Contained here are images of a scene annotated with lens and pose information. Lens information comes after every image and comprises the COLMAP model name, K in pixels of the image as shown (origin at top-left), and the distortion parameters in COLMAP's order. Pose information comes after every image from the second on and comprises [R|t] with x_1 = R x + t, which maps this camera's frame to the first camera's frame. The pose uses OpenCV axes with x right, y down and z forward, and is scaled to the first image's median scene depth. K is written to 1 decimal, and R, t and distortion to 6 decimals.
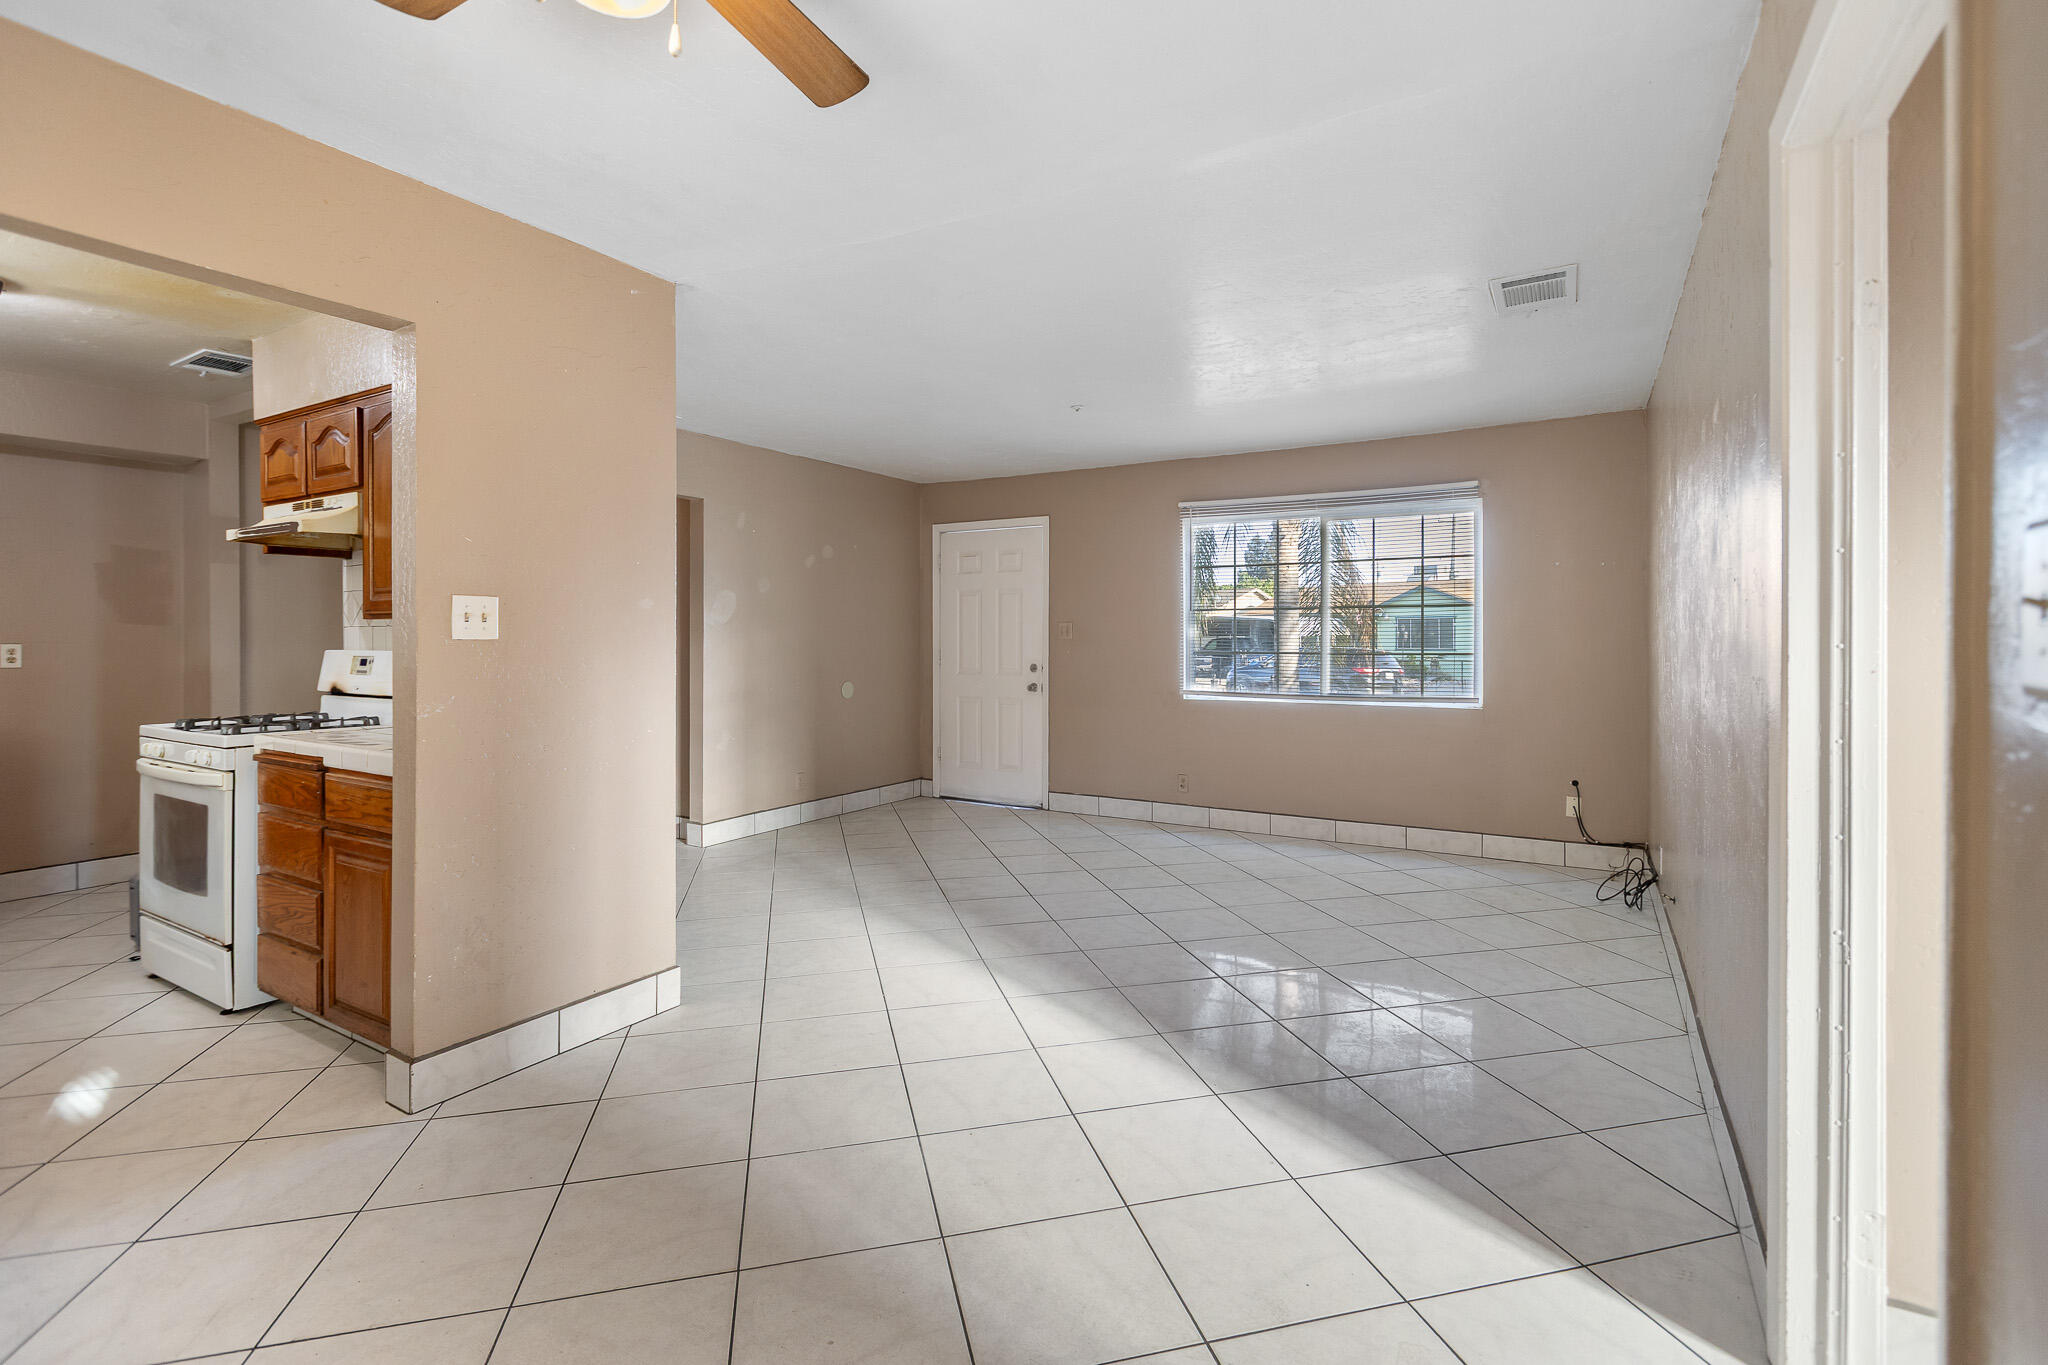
lens RADIAL K [[920.5, 0, 1030.0], [0, 920.5, 650.4], [0, 0, 1]] dist [-0.001323, -0.000168]
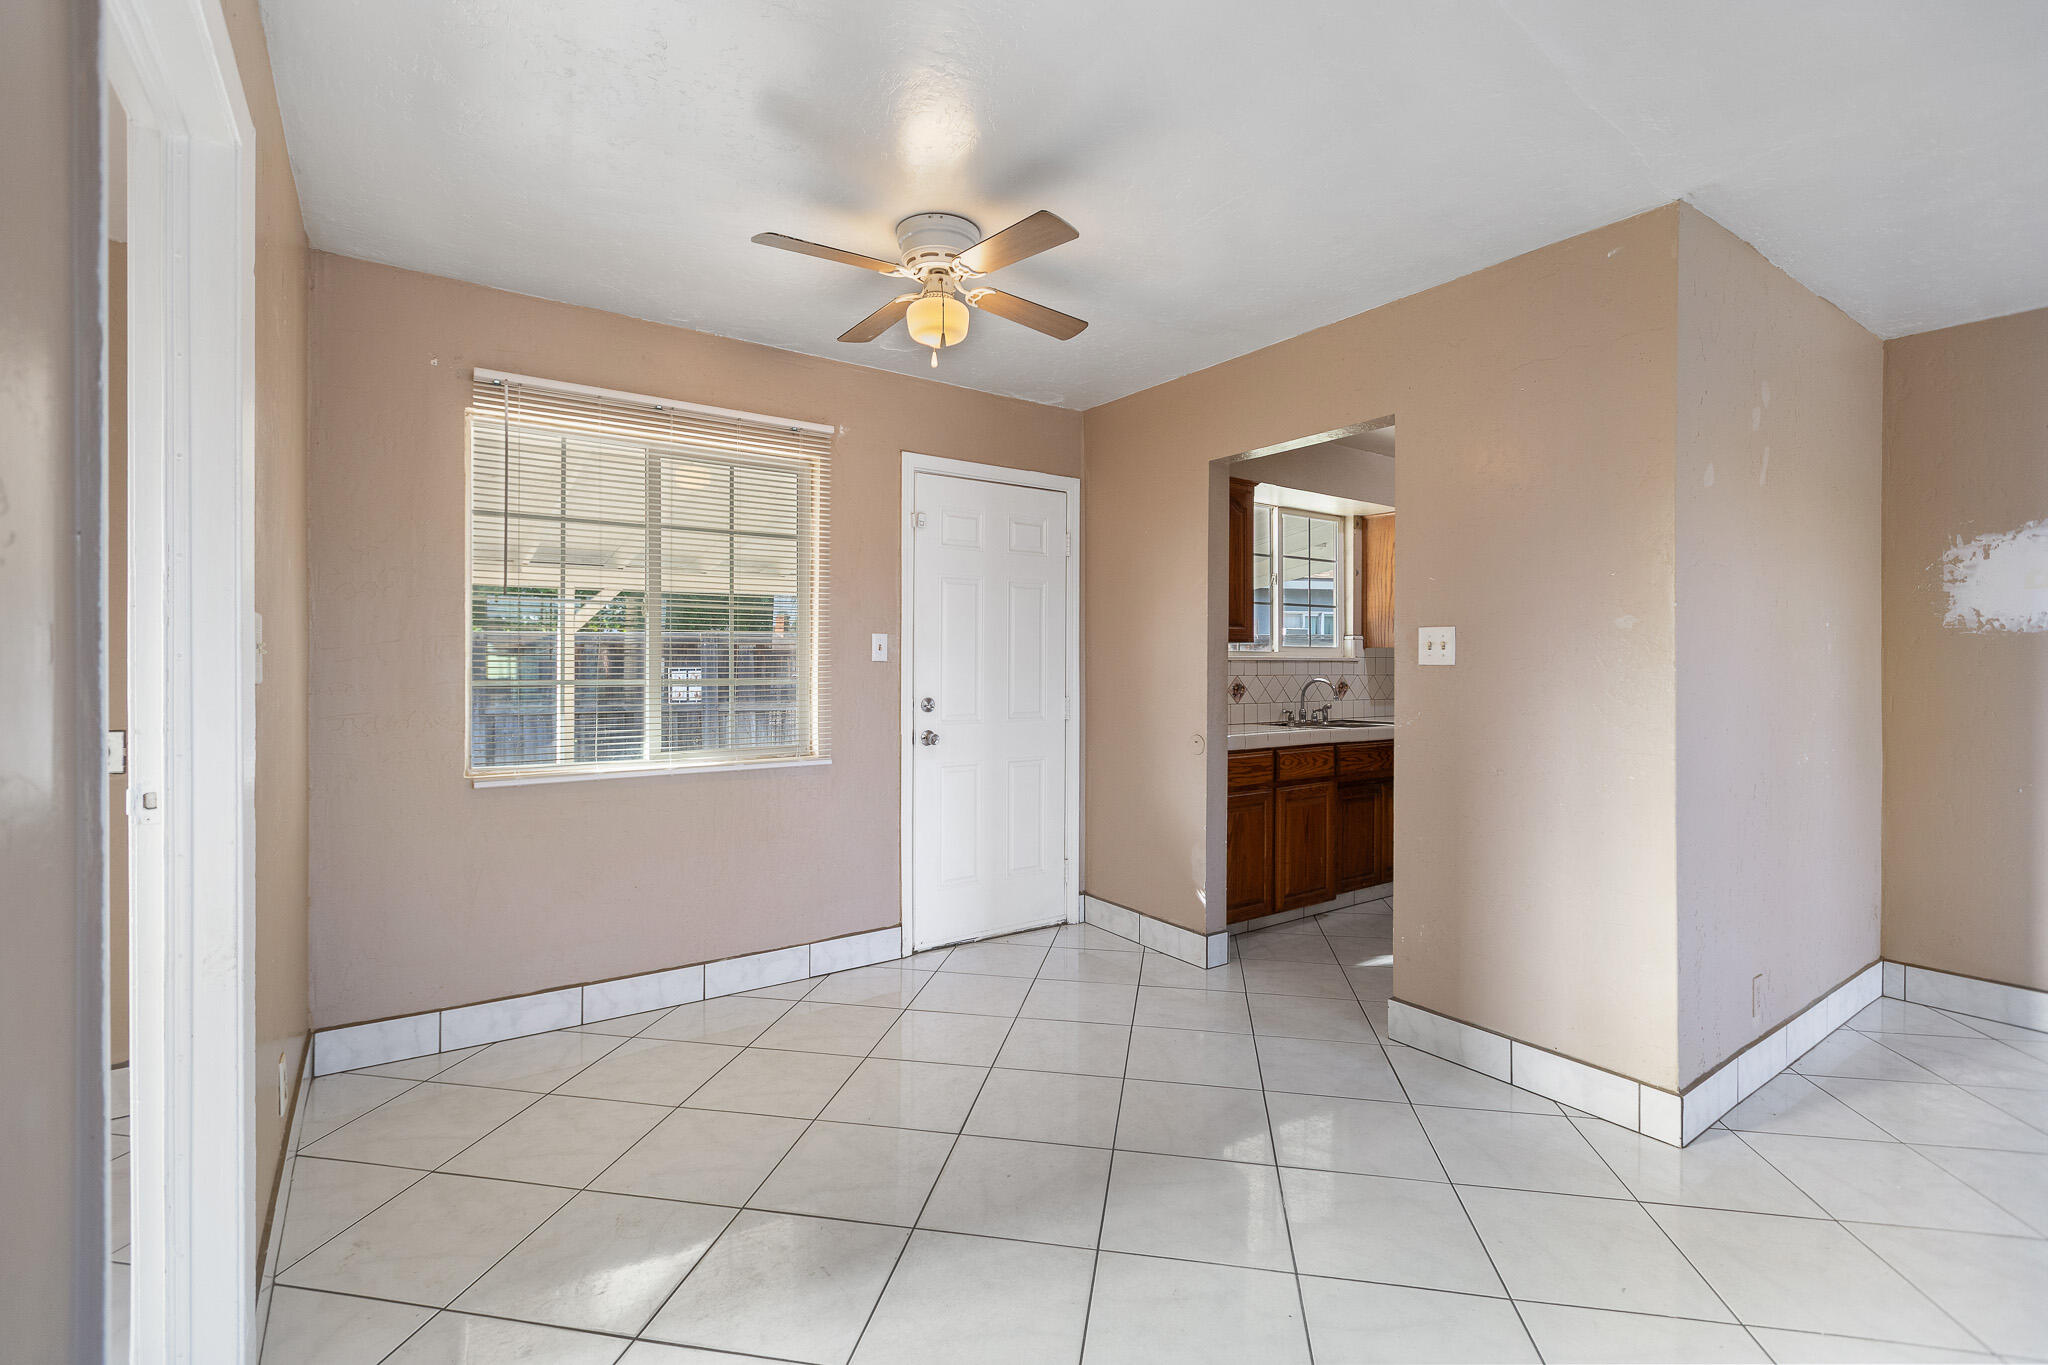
lens RADIAL K [[912.0, 0, 1041.1], [0, 912.0, 675.6], [0, 0, 1]] dist [0.000475, 0.000328]
pose [[-0.406923, 0.006489, -0.913440, 0.477692], [-0.013414, 0.999824, 0.013078, -0.004991], [0.913364, 0.017575, -0.406764, 0.756159]]
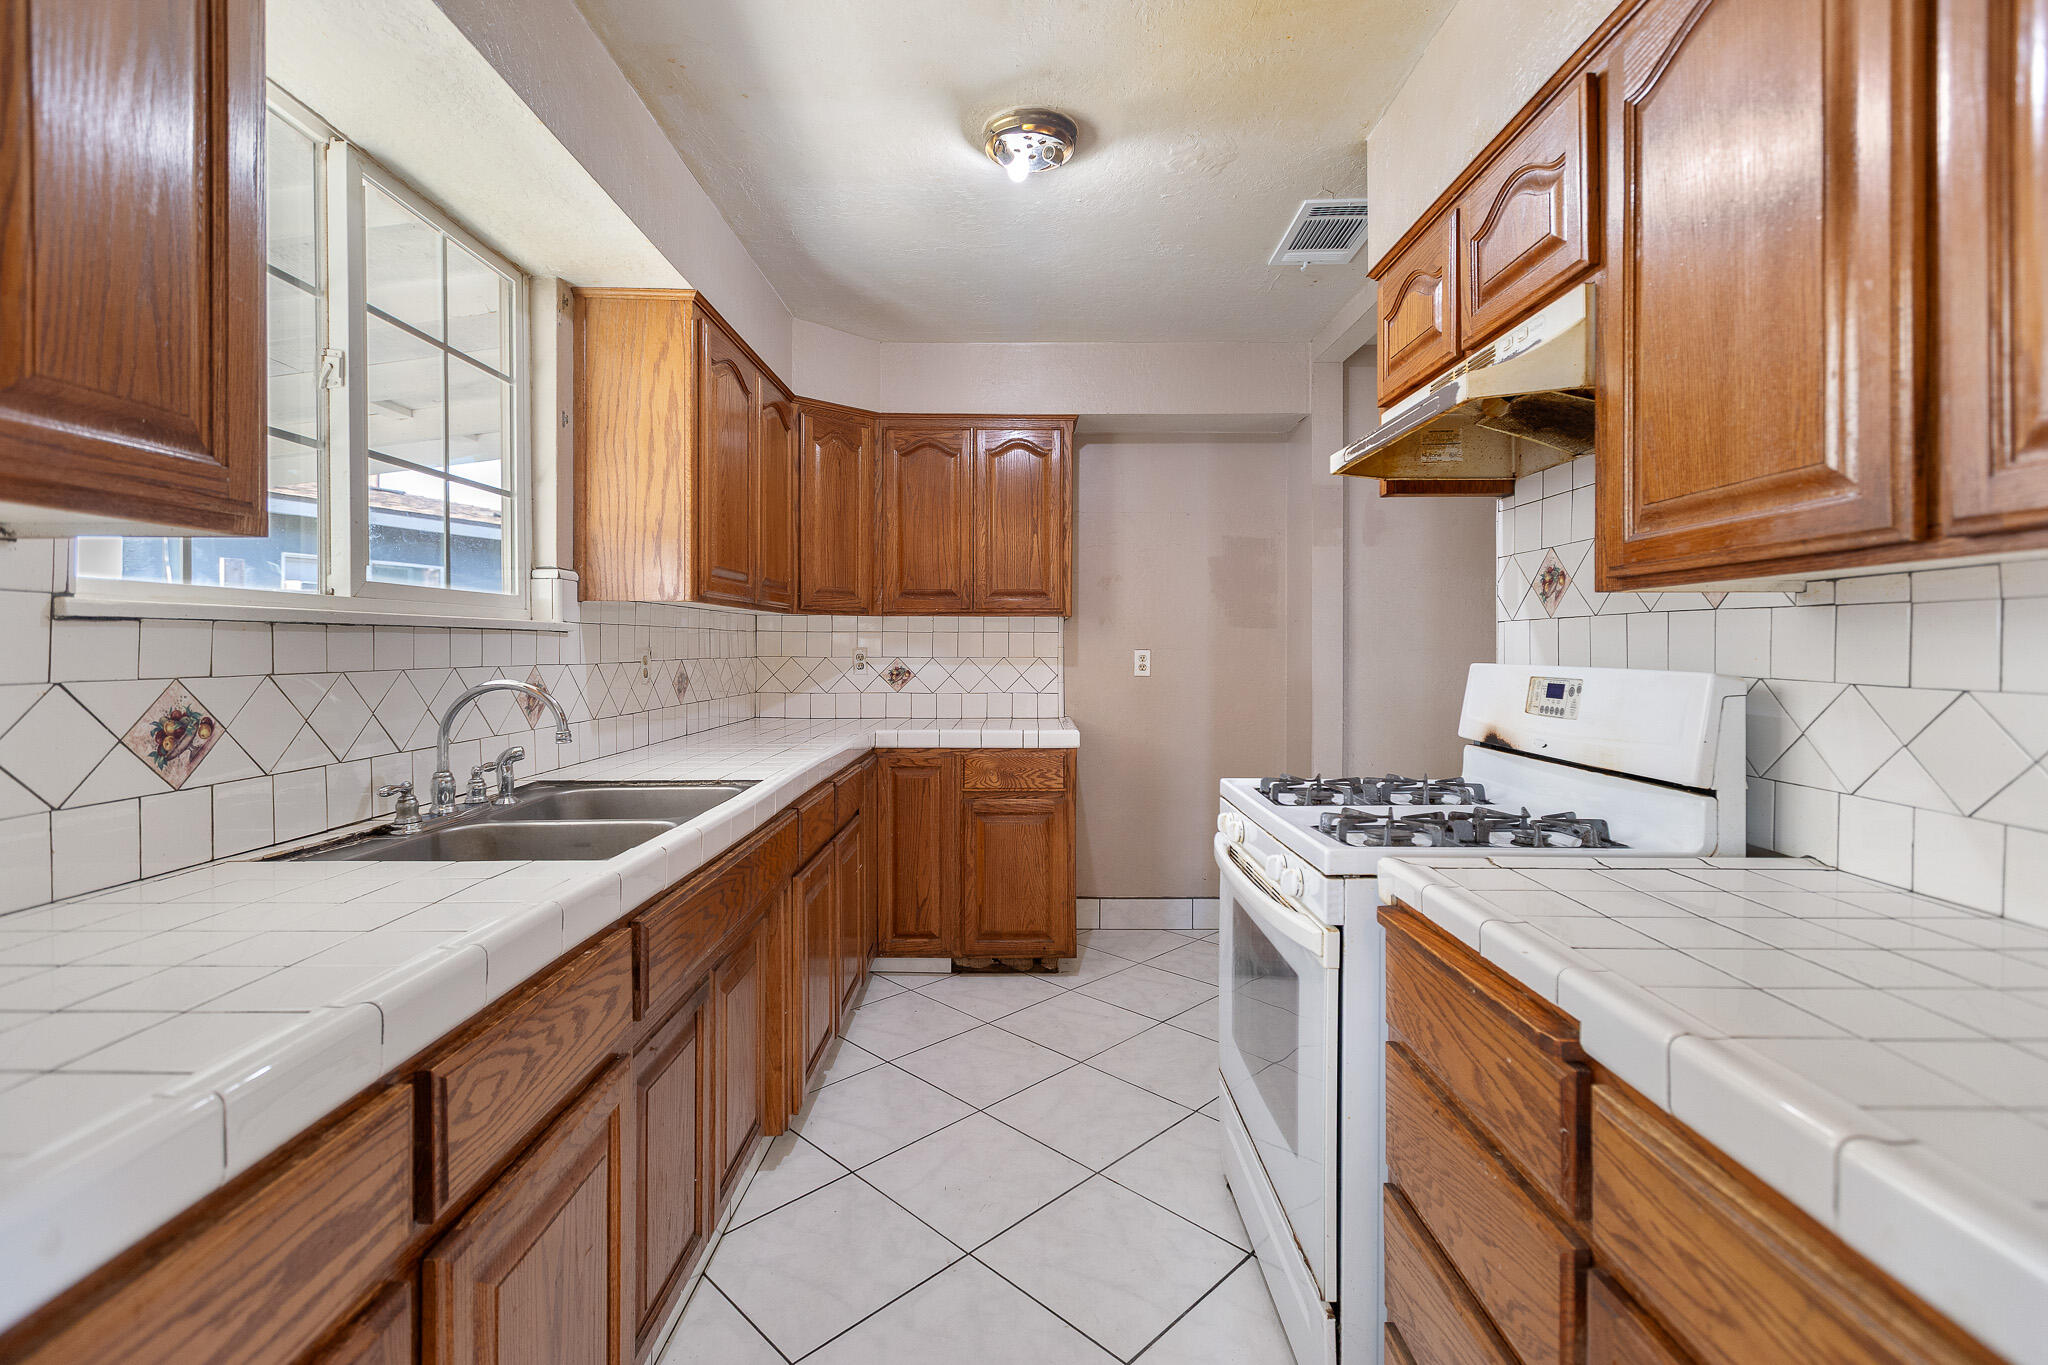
lens RADIAL K [[914.9, 0, 1026.4], [0, 914.9, 636.3], [0, 0, 1]] dist [0.014814, 0.000033]
pose [[0.510217, -0.009915, -0.859989, -0.484633], [-0.010340, 0.999791, -0.017662, -0.004596], [0.859984, 0.017904, 0.510007, 0.553414]]
